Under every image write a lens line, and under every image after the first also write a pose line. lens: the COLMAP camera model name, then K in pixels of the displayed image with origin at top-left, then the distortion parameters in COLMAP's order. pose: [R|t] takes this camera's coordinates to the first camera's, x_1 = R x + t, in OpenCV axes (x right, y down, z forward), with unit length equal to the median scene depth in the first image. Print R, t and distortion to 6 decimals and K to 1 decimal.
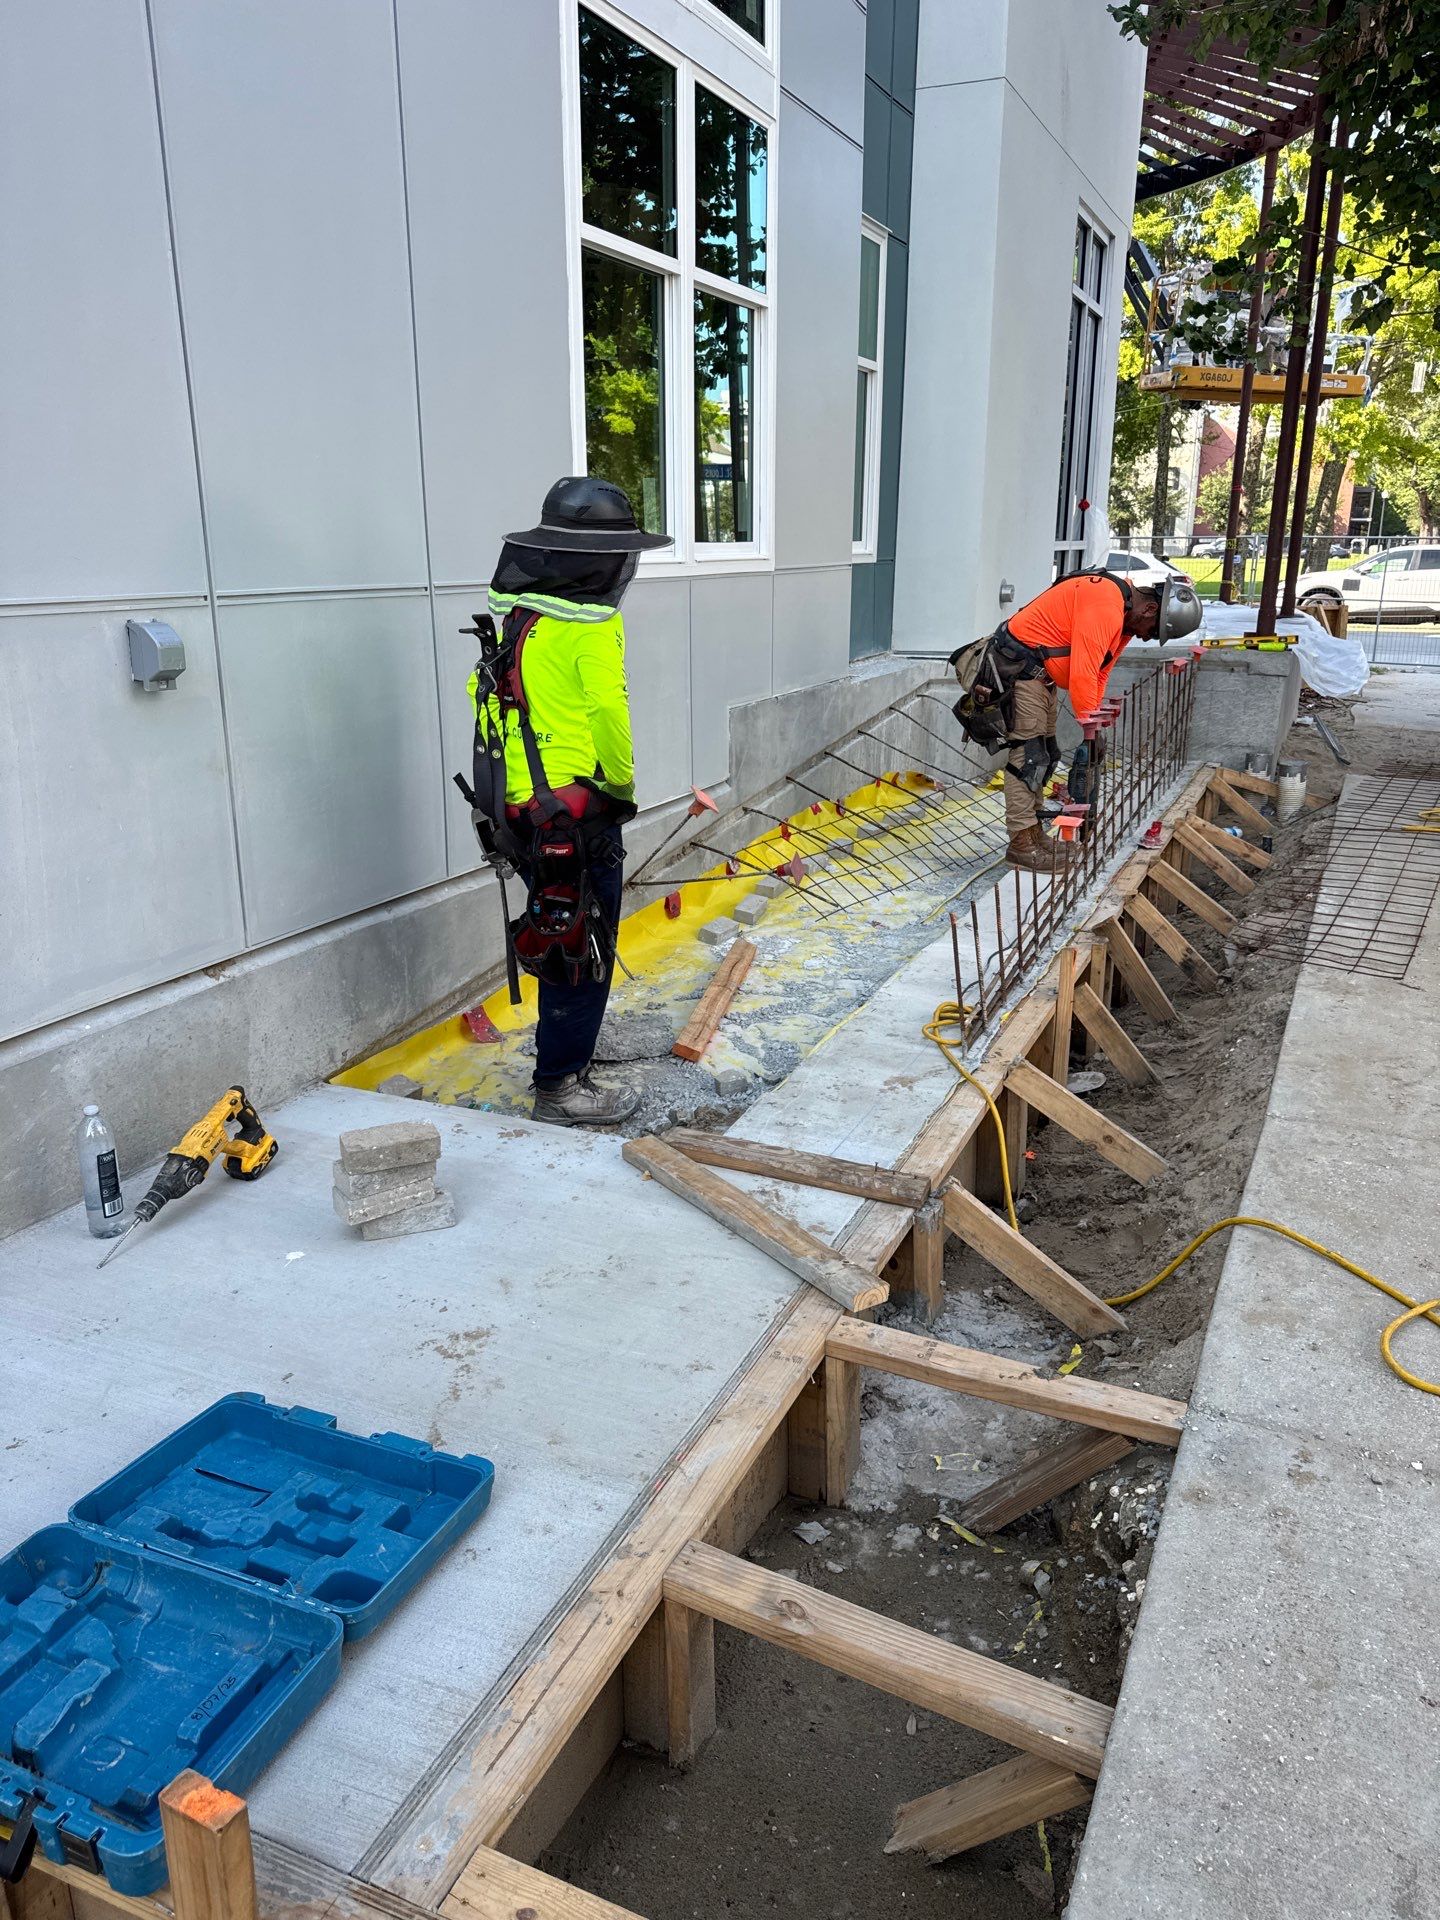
lens RADIAL K [[1376.3, 0, 720.0], [0, 1376.3, 960.0], [0, 0, 1]] dist [0.116631, -0.164682]
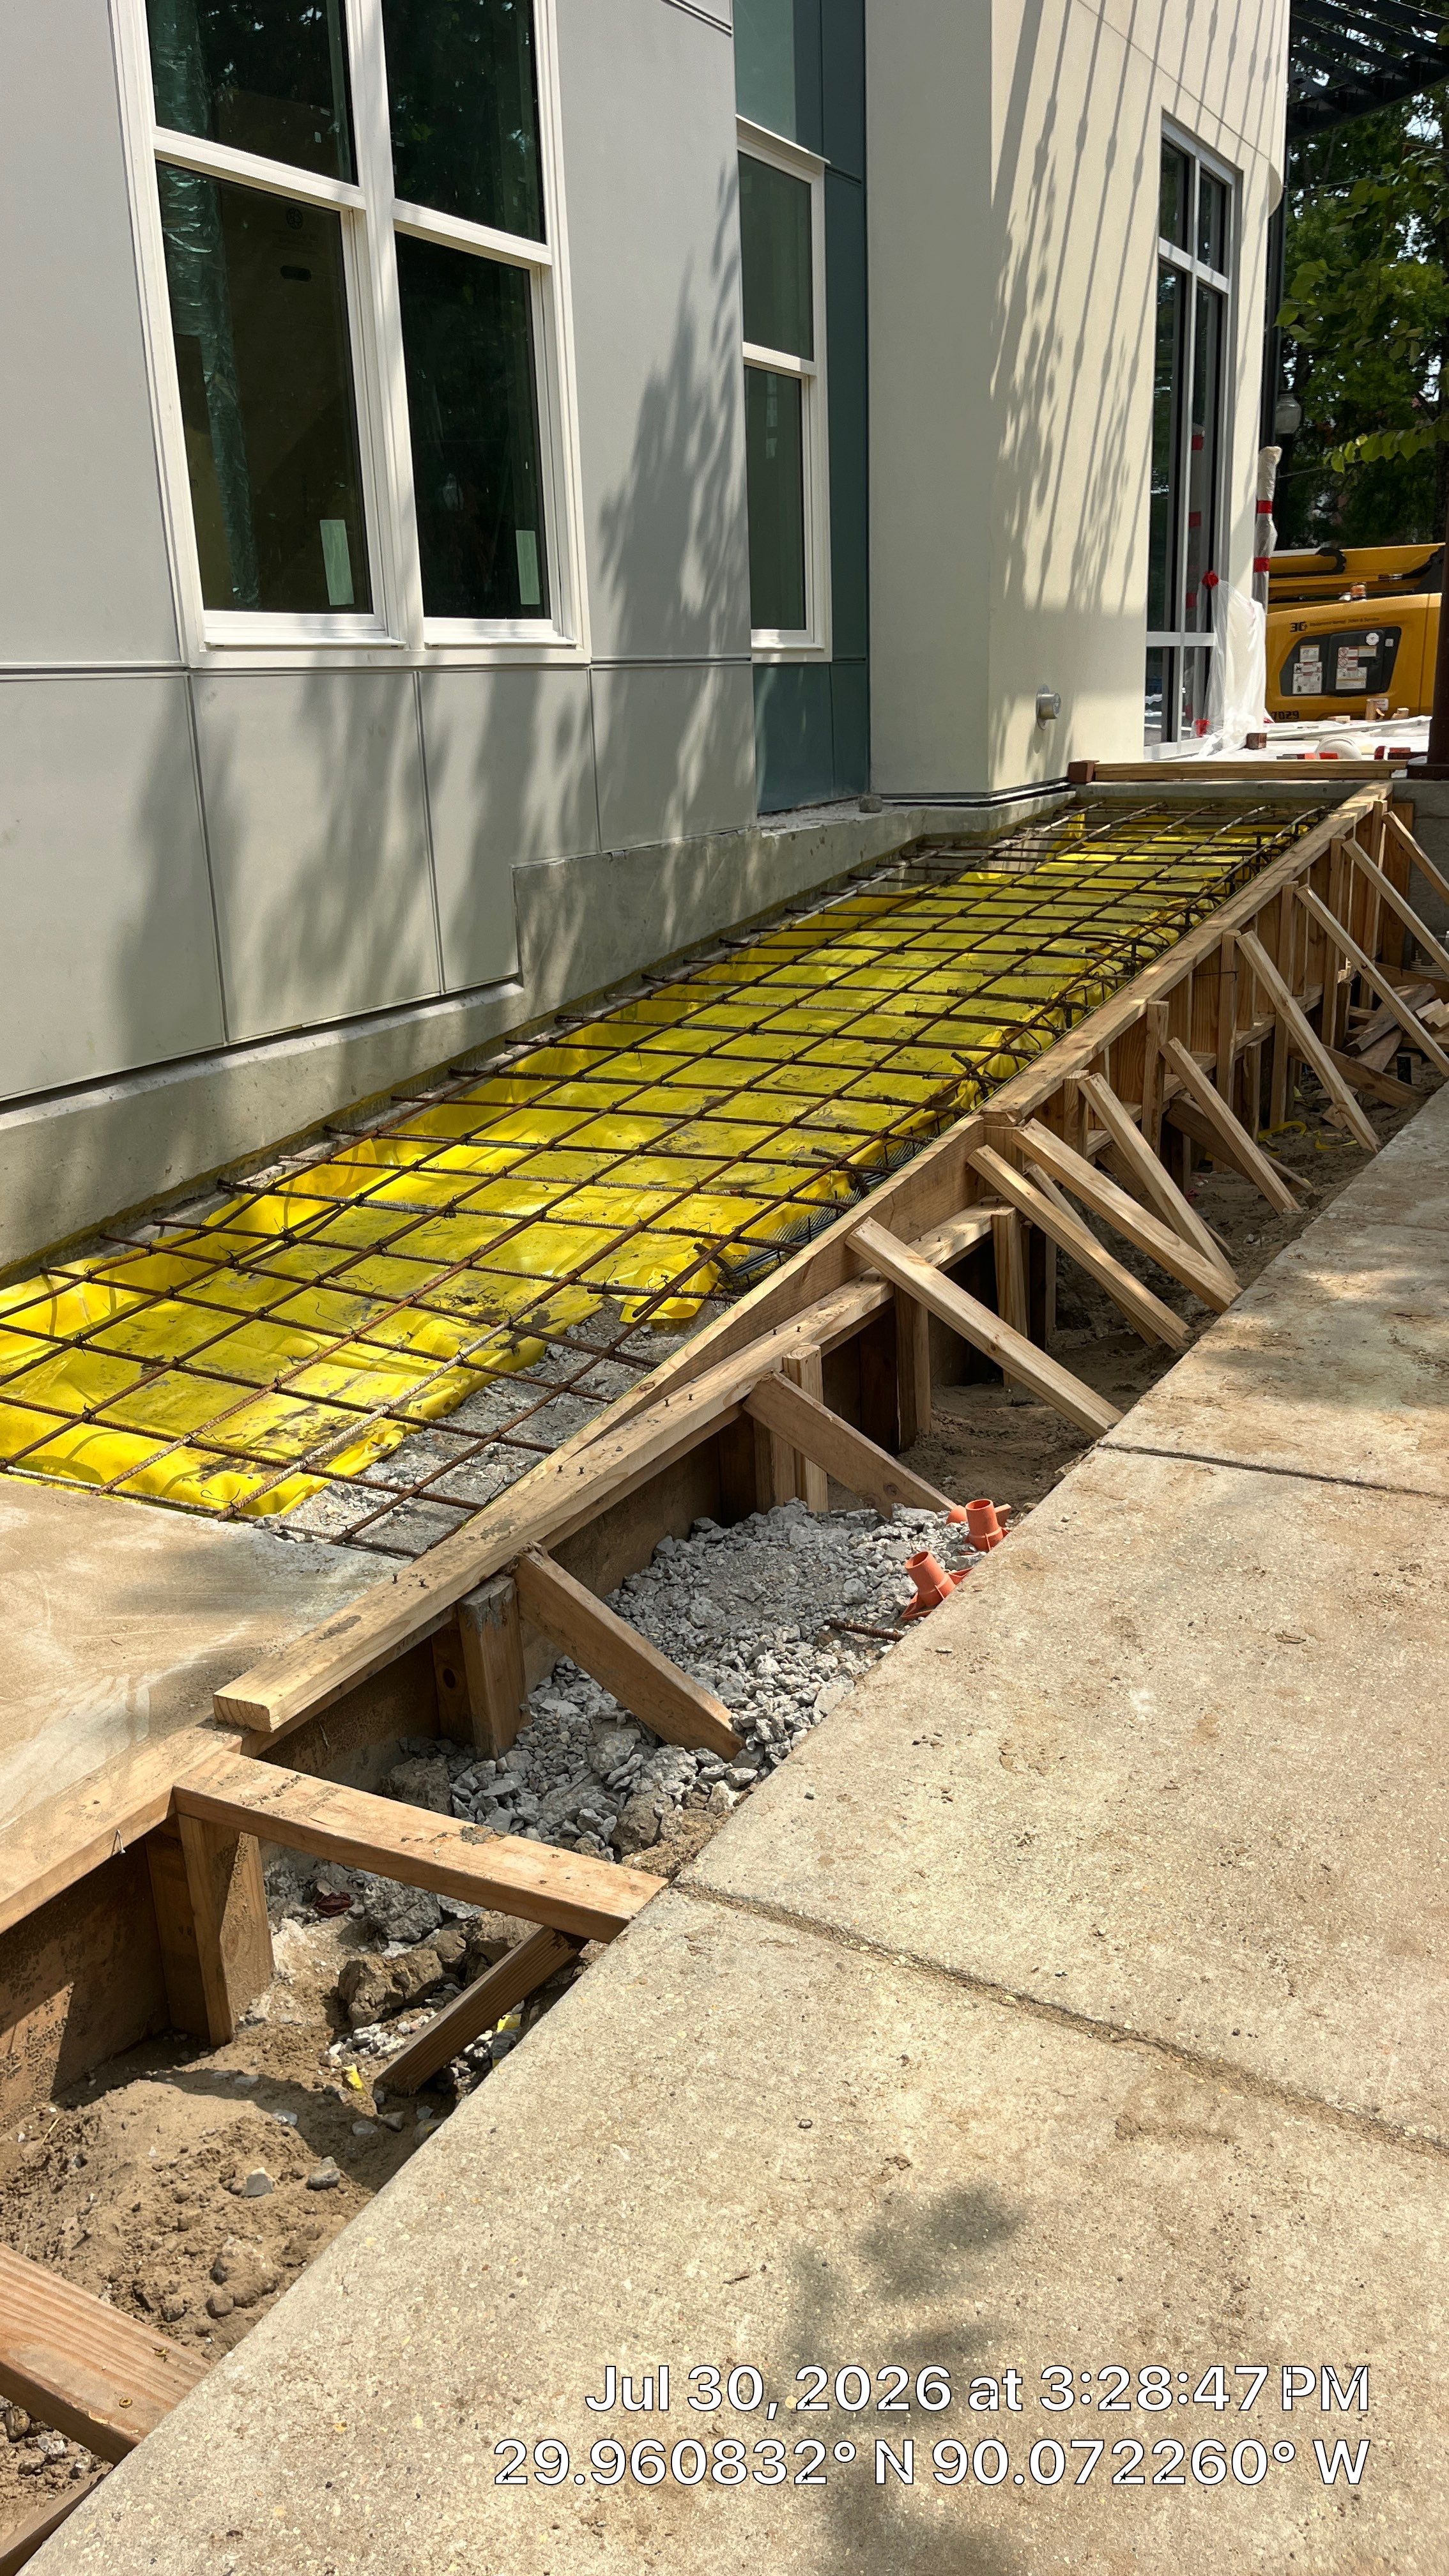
lens RADIAL K [[1996.6, 0, 724.5], [0, 1996.6, 1288.0], [0, 0, 1]] dist [0.032038, -0.001006]
pose [[0.997643, -0.014004, -0.067174, 0.247512], [0.014022, 0.999902, -0.000212, 0.031705], [0.067170, -0.000730, 0.997741, 0.066754]]
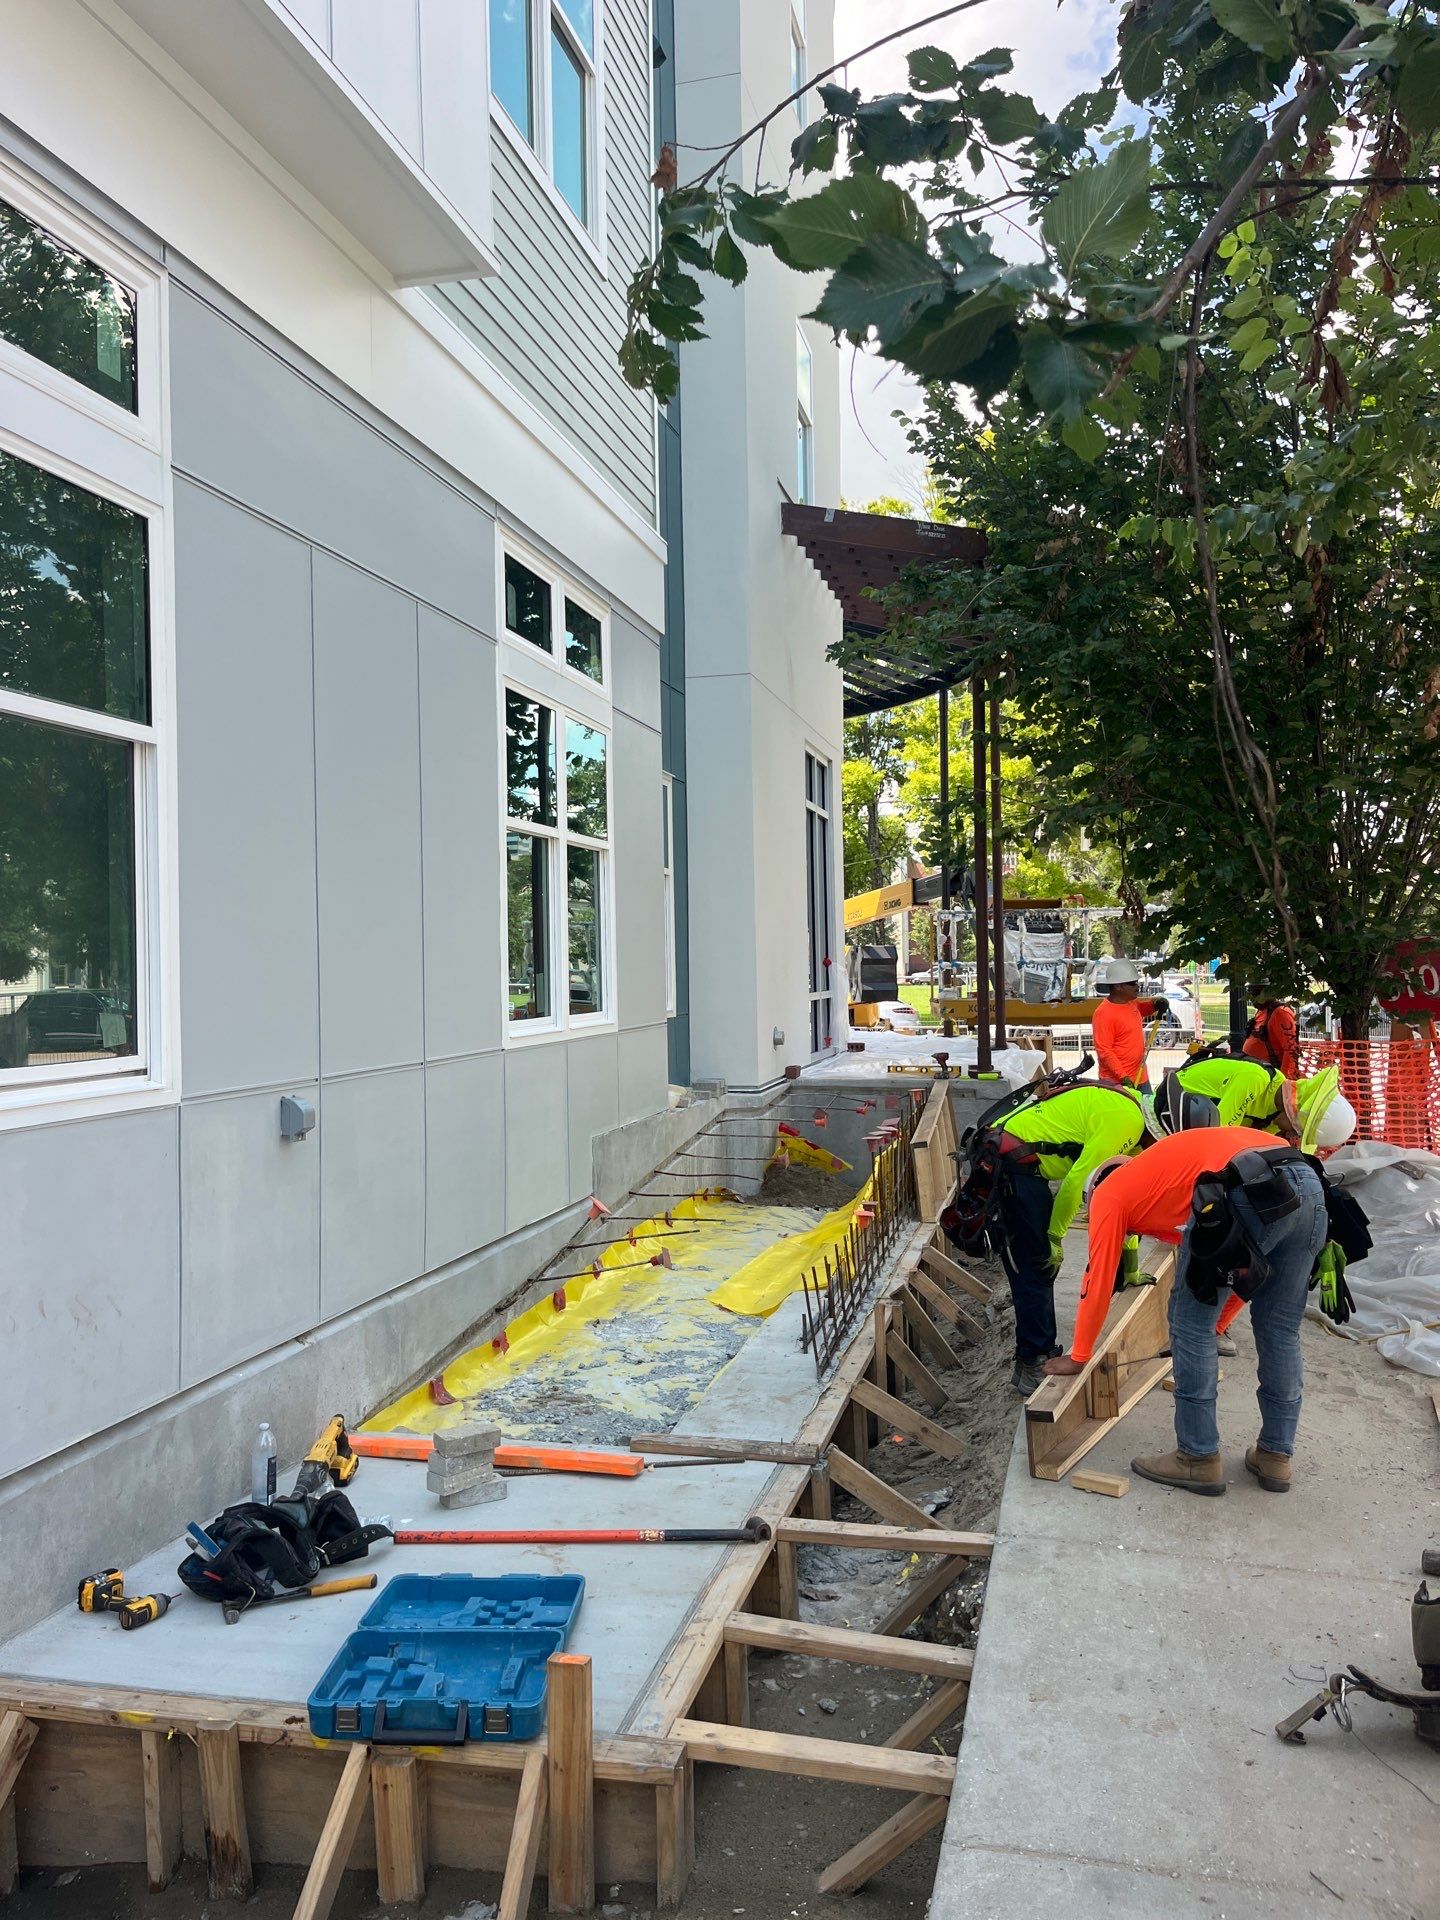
lens RADIAL K [[1495.5, 0, 719.2], [0, 1495.5, 935.2], [0, 0, 1]] dist [0.072418, -0.096696]
pose [[0.982390, -0.012006, 0.186456, -0.191397], [0.069097, 0.950531, -0.302847, 0.092501], [-0.173596, 0.310397, 0.934622, -0.514489]]
